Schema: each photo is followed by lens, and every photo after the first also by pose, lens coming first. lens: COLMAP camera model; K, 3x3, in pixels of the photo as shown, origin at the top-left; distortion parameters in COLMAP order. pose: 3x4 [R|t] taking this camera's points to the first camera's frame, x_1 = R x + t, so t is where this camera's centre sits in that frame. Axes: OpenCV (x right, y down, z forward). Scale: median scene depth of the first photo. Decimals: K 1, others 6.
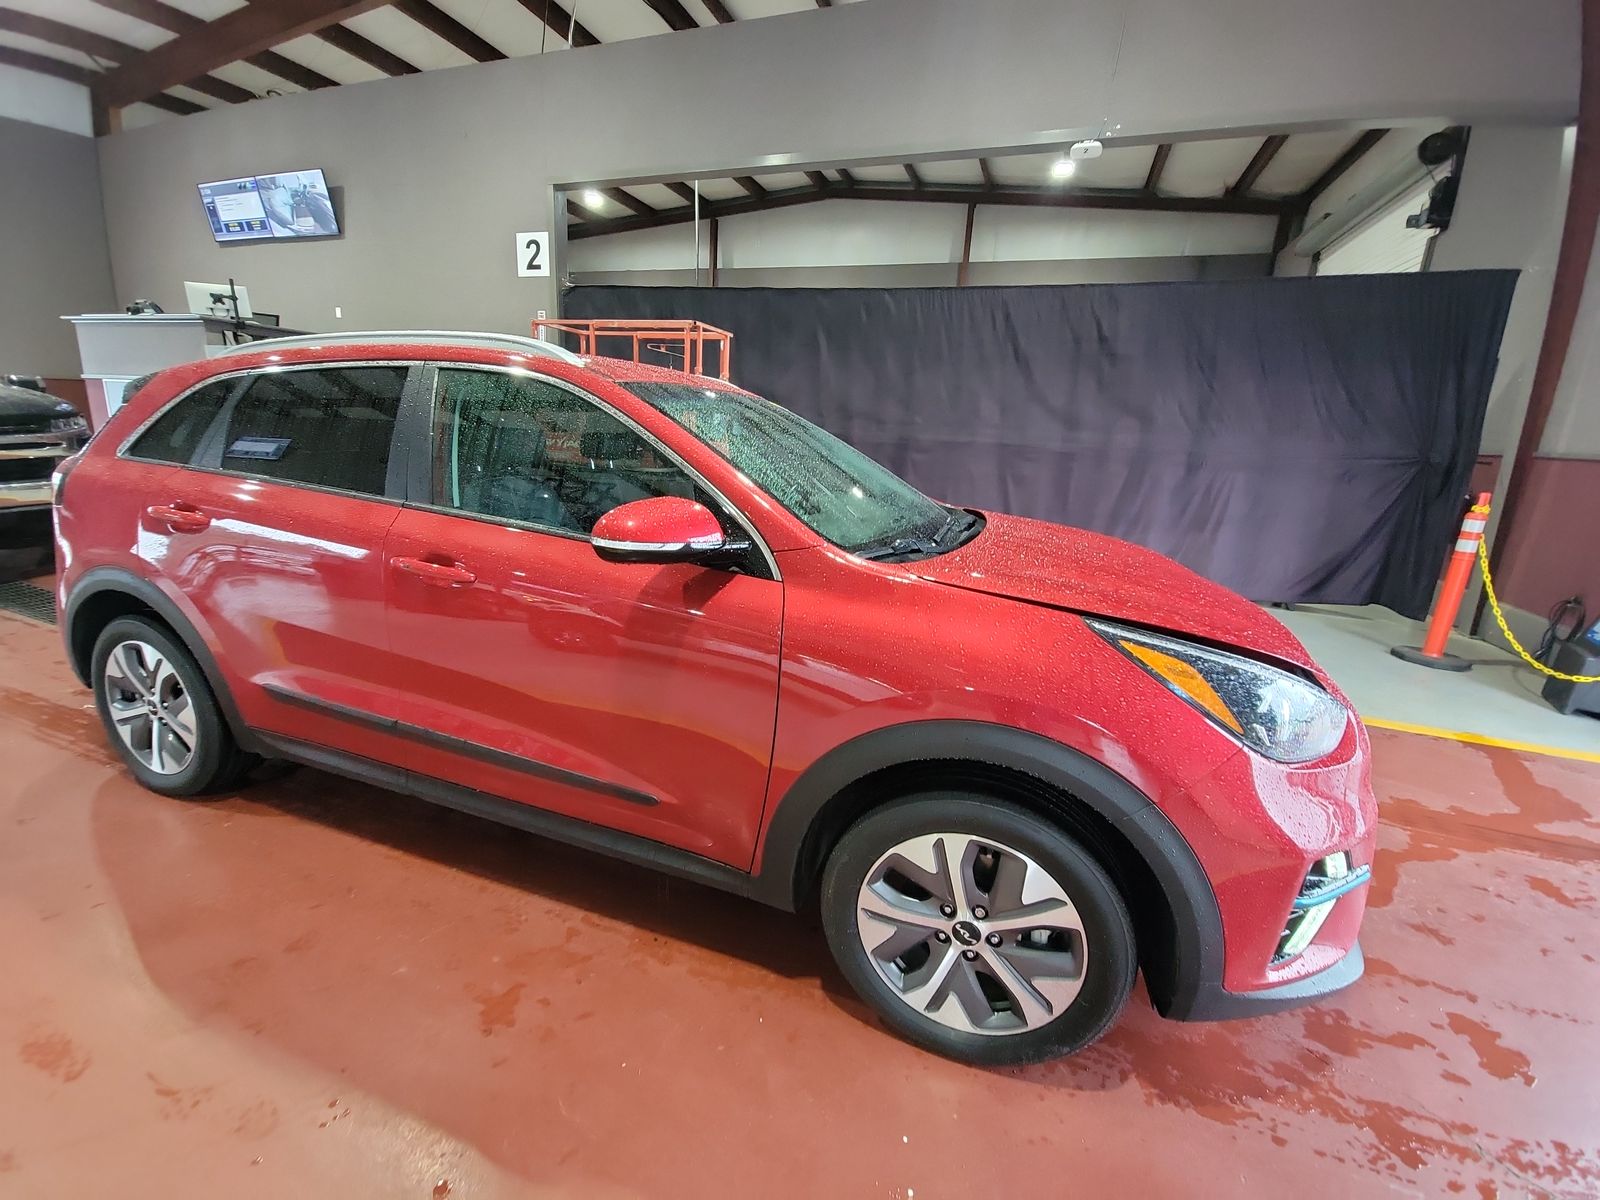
lens RADIAL K [[647.7, 0, 803.2], [0, 647.7, 596.7], [0, 0, 1]] dist [0.005674, -0.007235]
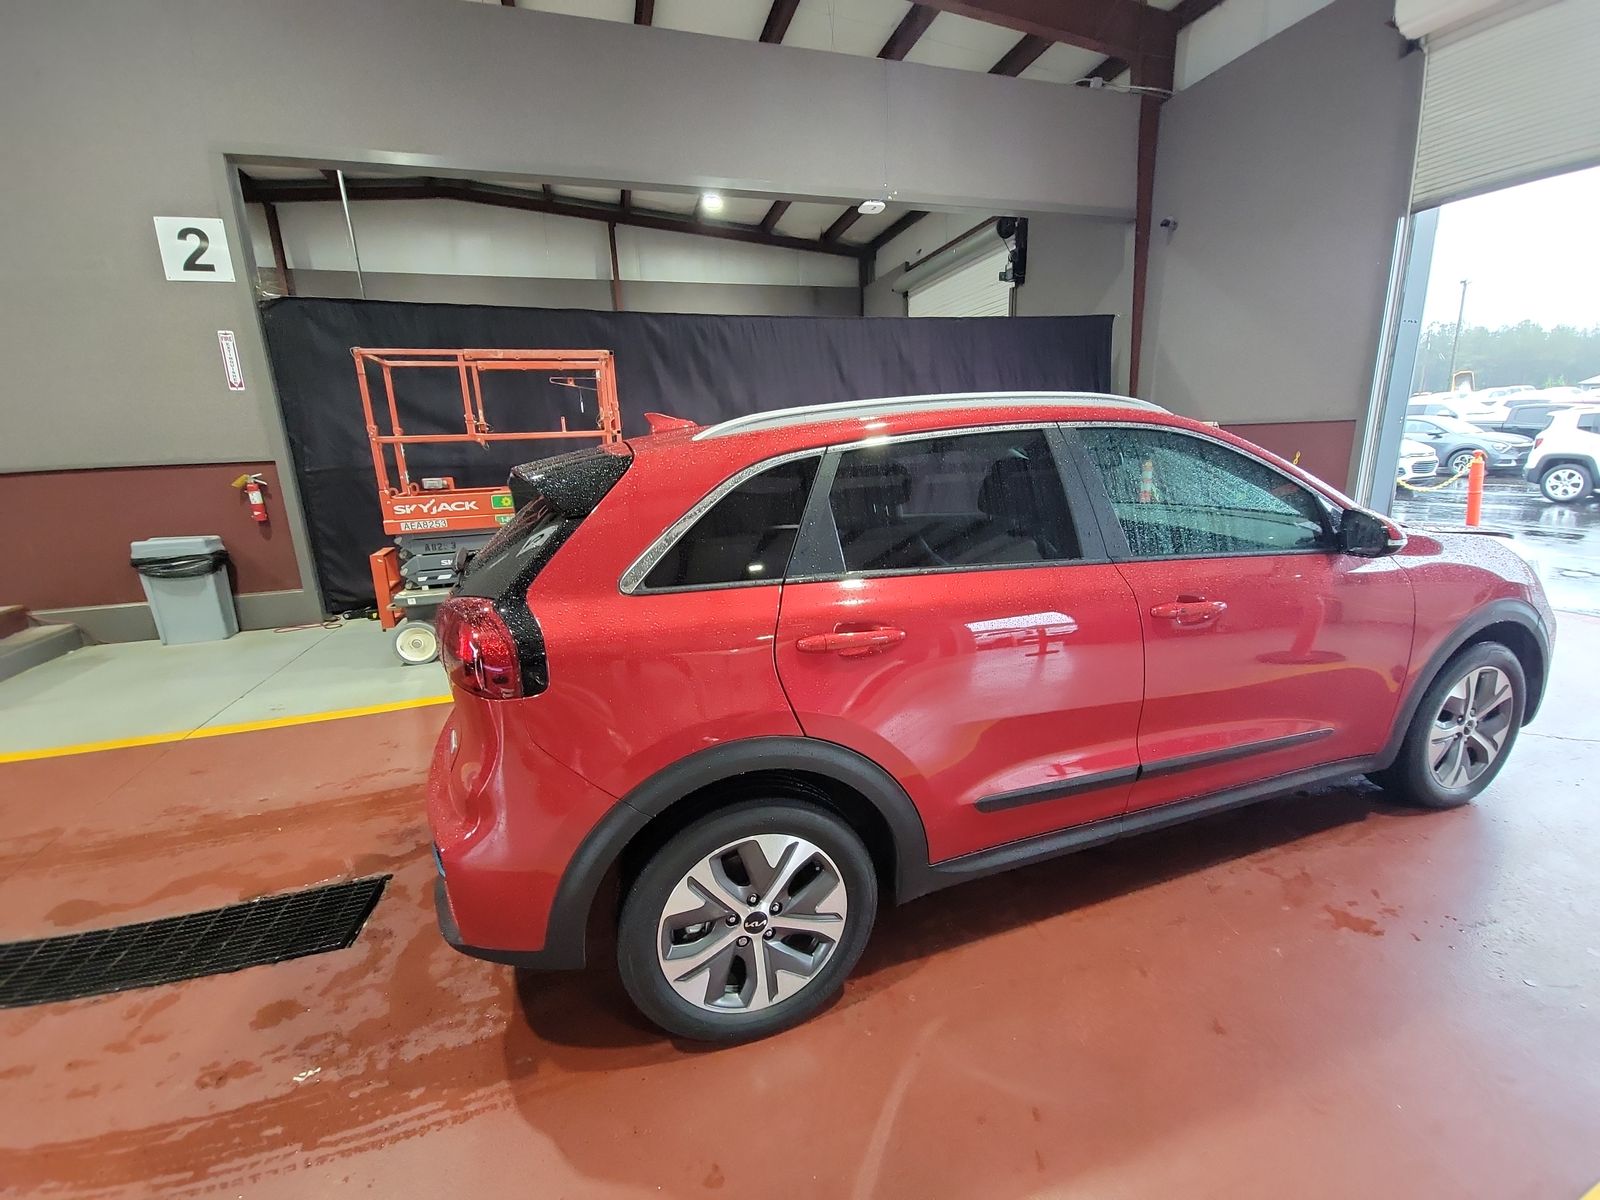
lens RADIAL K [[647.7, 0, 803.2], [0, 647.7, 596.7], [0, 0, 1]] dist [0.005674, -0.007235]
pose [[0.790971, -0.221383, 0.570398, -0.377494], [0.229339, 0.971553, 0.059055, -0.061230], [-0.567246, 0.084104, 0.819243, 0.102103]]
